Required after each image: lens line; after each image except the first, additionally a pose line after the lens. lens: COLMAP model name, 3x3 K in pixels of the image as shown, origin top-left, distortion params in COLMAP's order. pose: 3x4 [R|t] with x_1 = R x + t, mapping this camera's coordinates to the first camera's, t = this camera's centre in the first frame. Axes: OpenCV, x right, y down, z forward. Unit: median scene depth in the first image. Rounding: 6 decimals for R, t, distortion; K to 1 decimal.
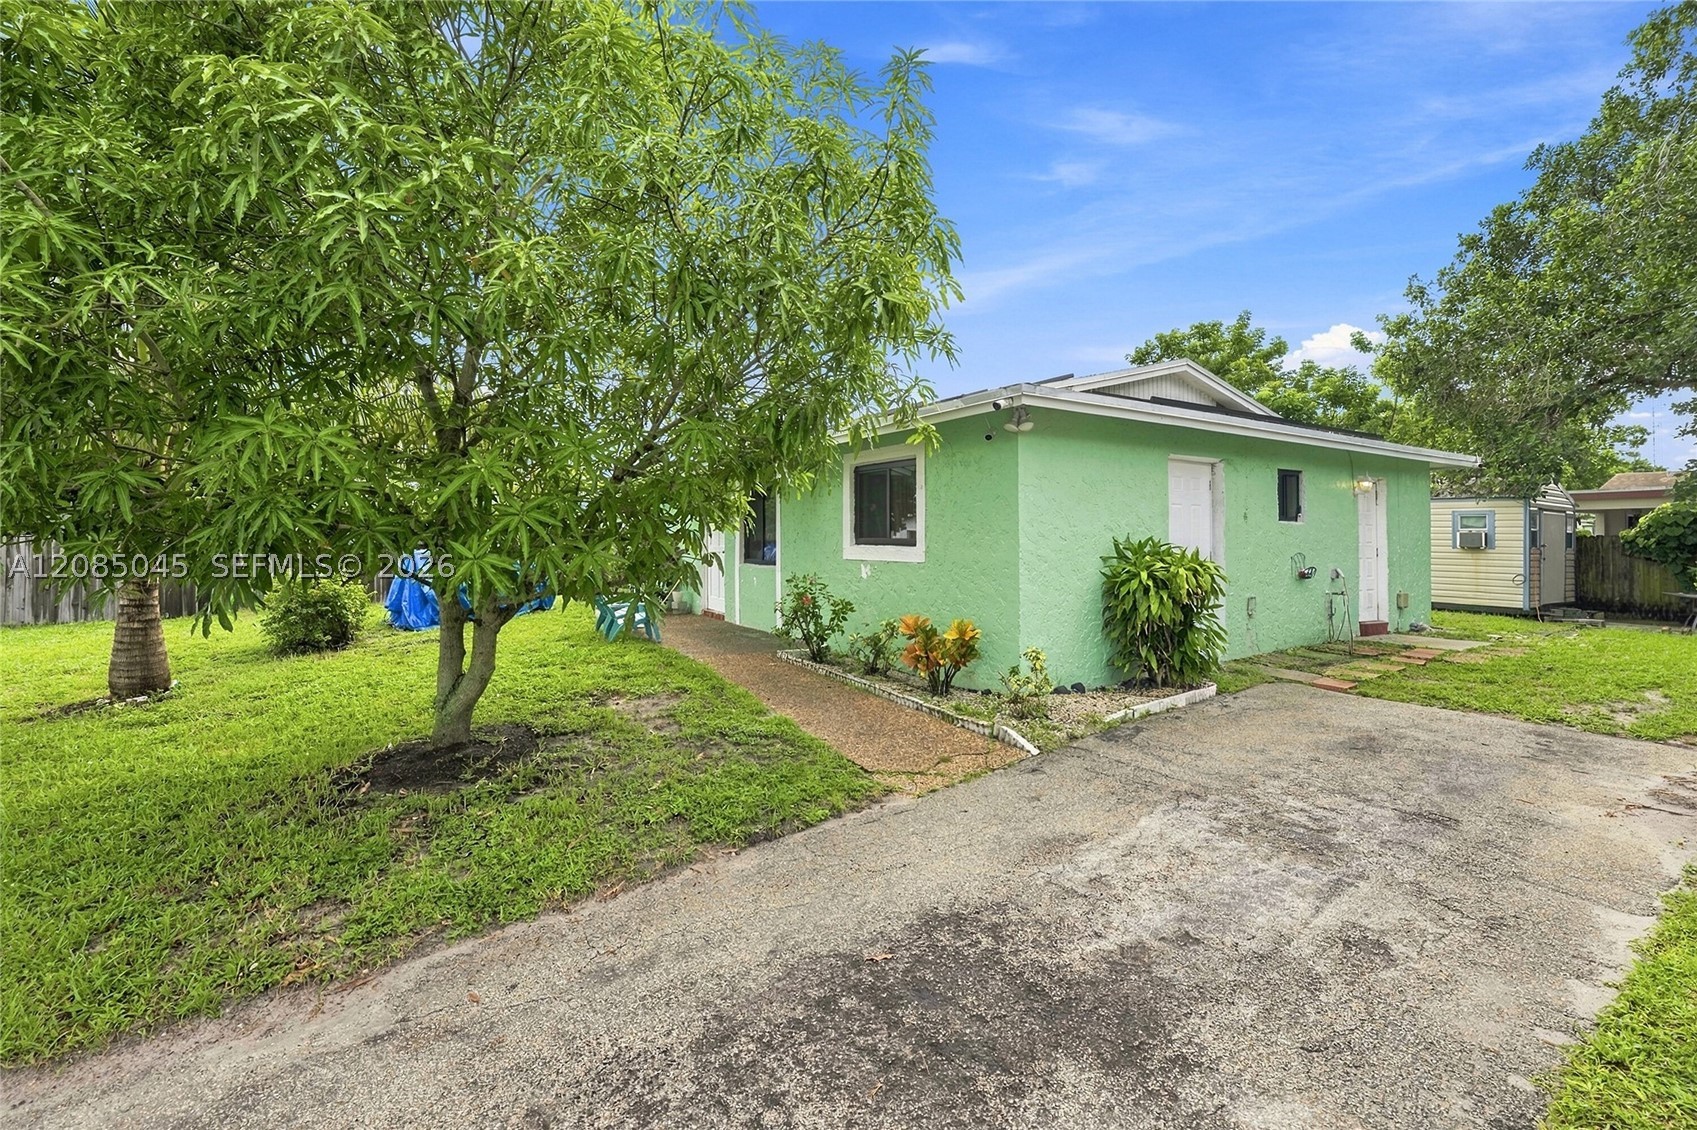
lens RADIAL K [[720.7, 0, 841.7], [0, 720.7, 531.1], [0, 0, 1]] dist [-0.000200, 0.000409]
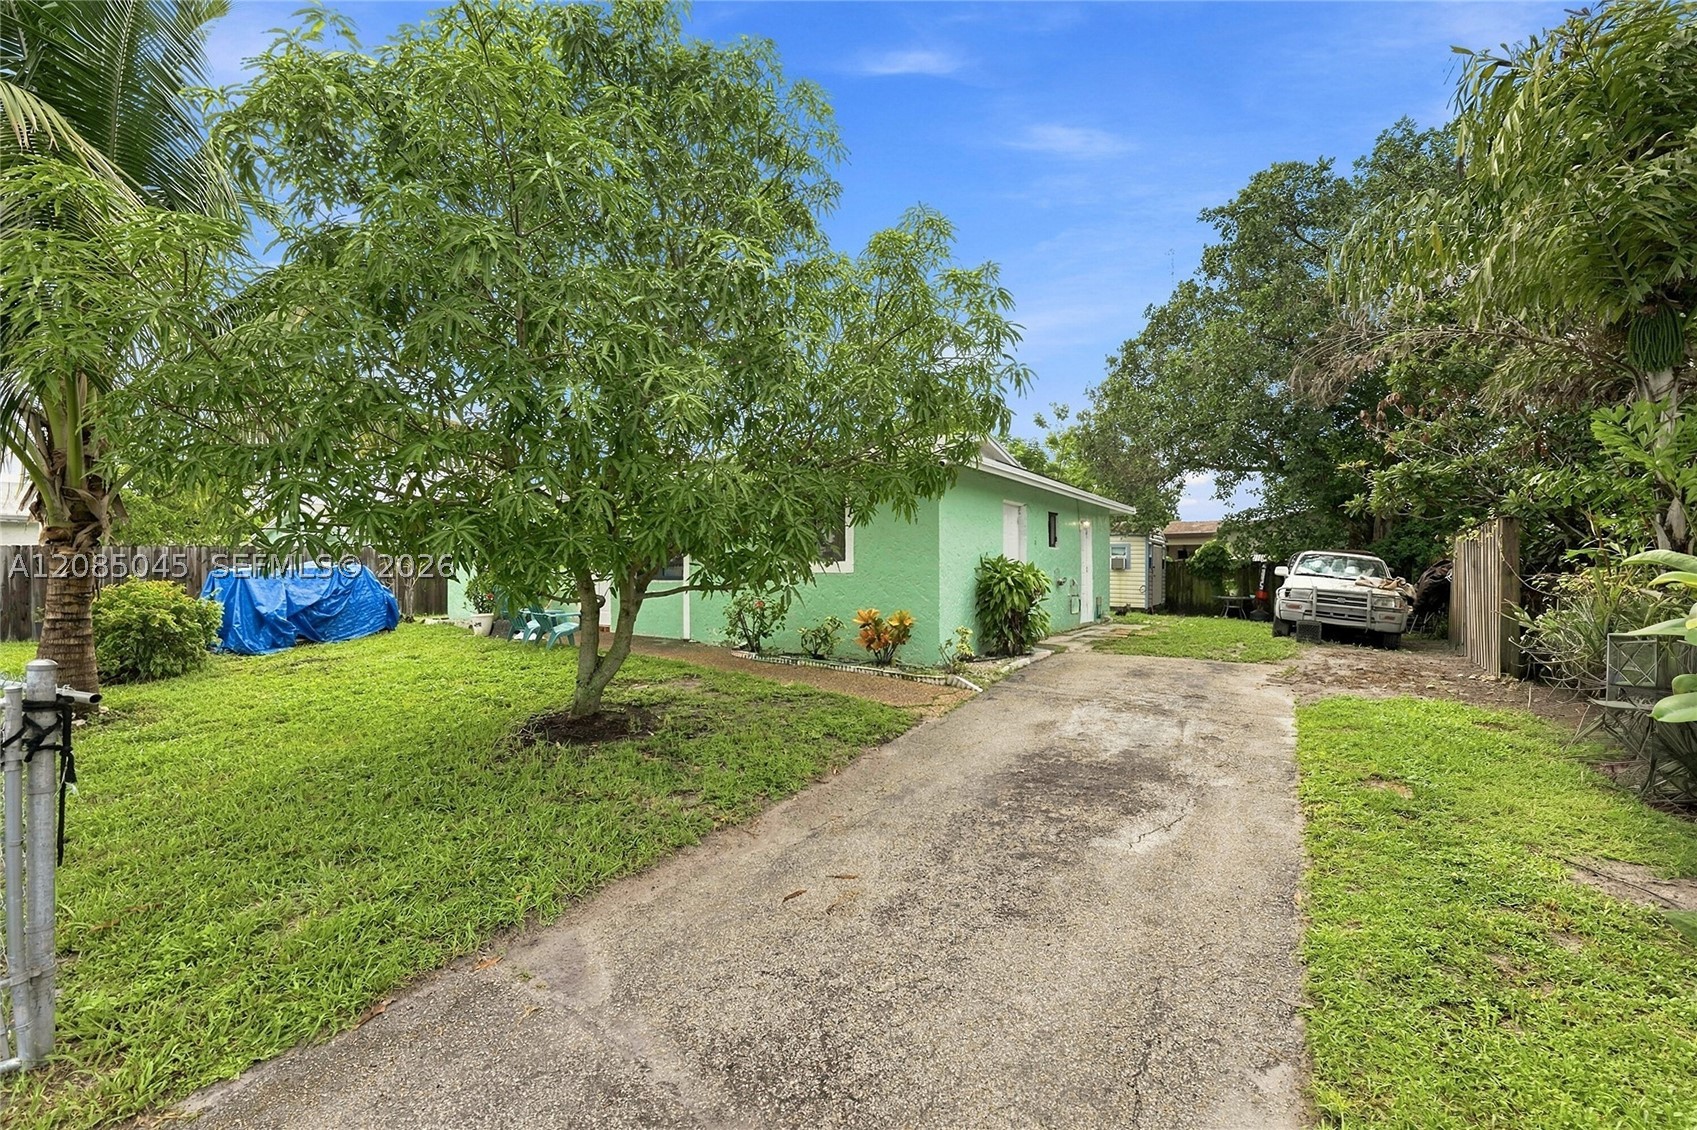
lens RADIAL K [[689.4, 0, 848.5], [0, 689.4, 565.0], [0, 0, 1]] dist [-0.000715, 0.000120]
pose [[0.916360, 0.004135, 0.400334, -0.434080], [-0.007261, 0.999954, 0.006291, 0.022481], [-0.400289, -0.008672, 0.916348, -0.178791]]
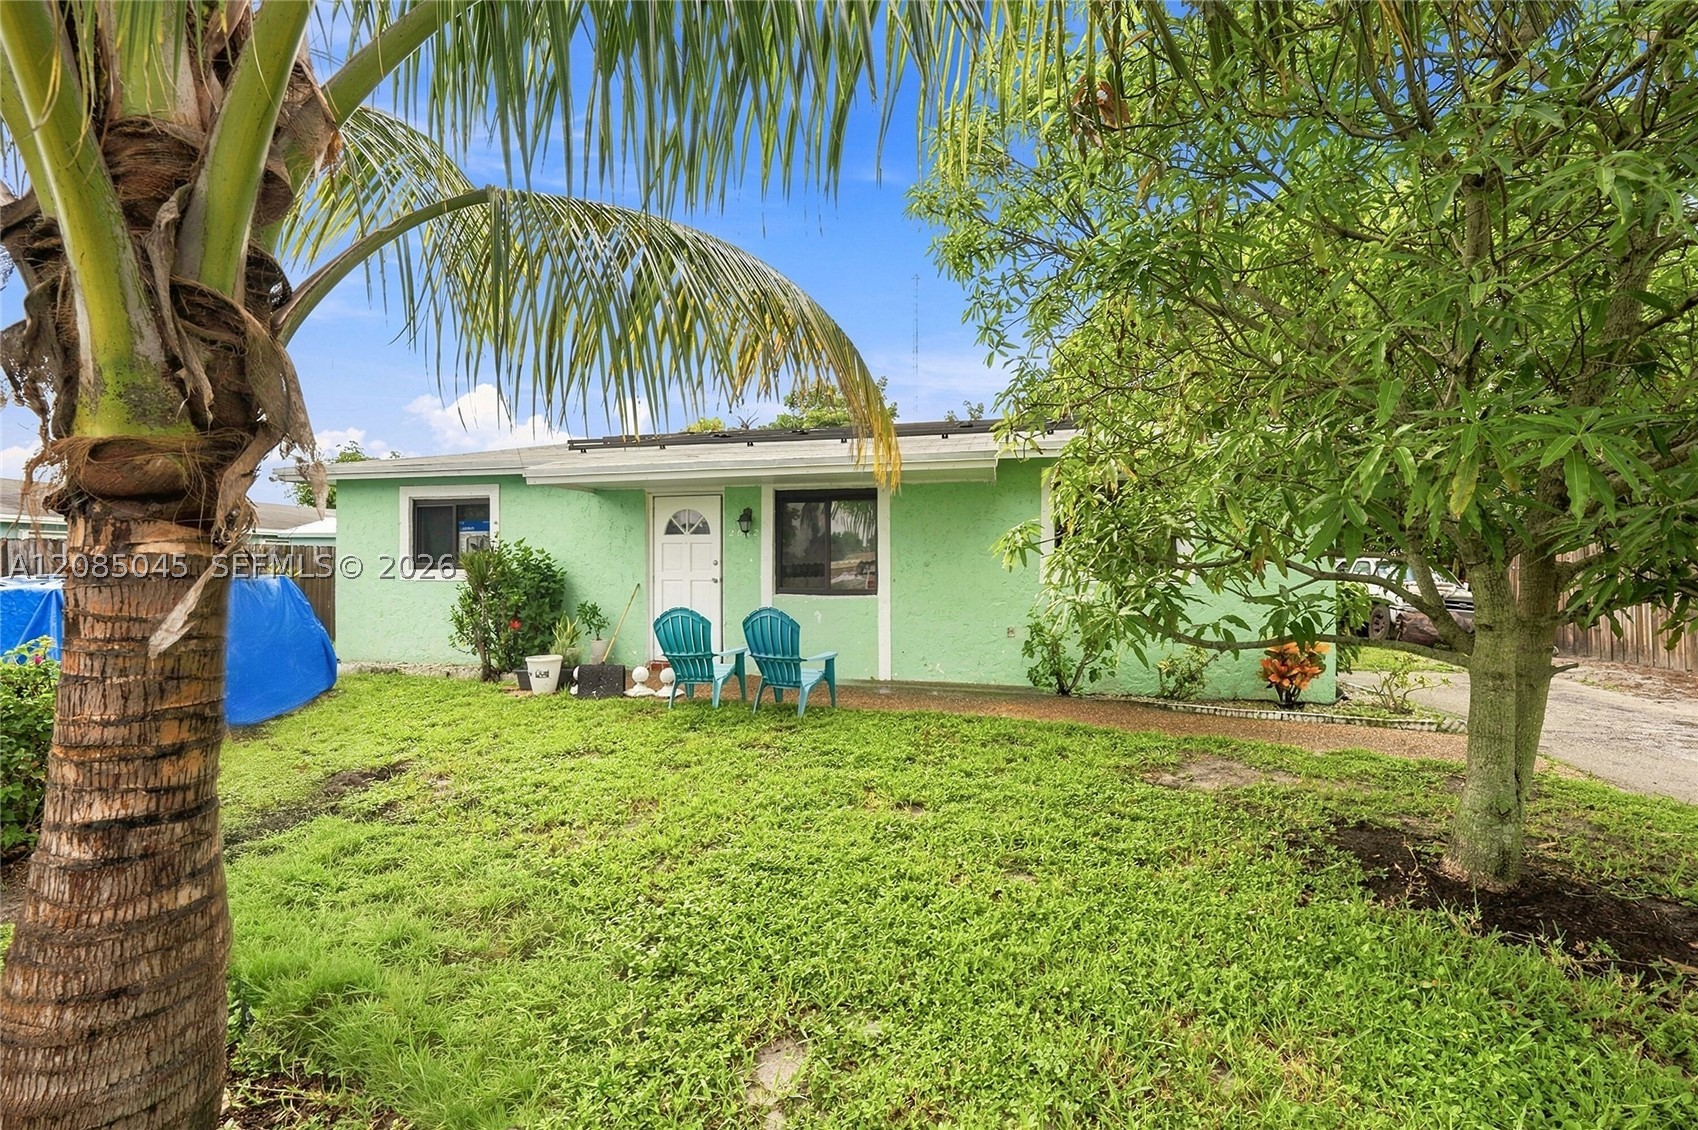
lens RADIAL K [[689.8, 0, 849.0], [0, 689.8, 565.0], [0, 0, 1]] dist [-0.000715, 0.000120]
pose [[0.710878, 0.007434, 0.703276, -0.983618], [-0.011201, 0.999937, 0.000752, 0.022470], [-0.703226, -0.008412, 0.710916, 0.694679]]
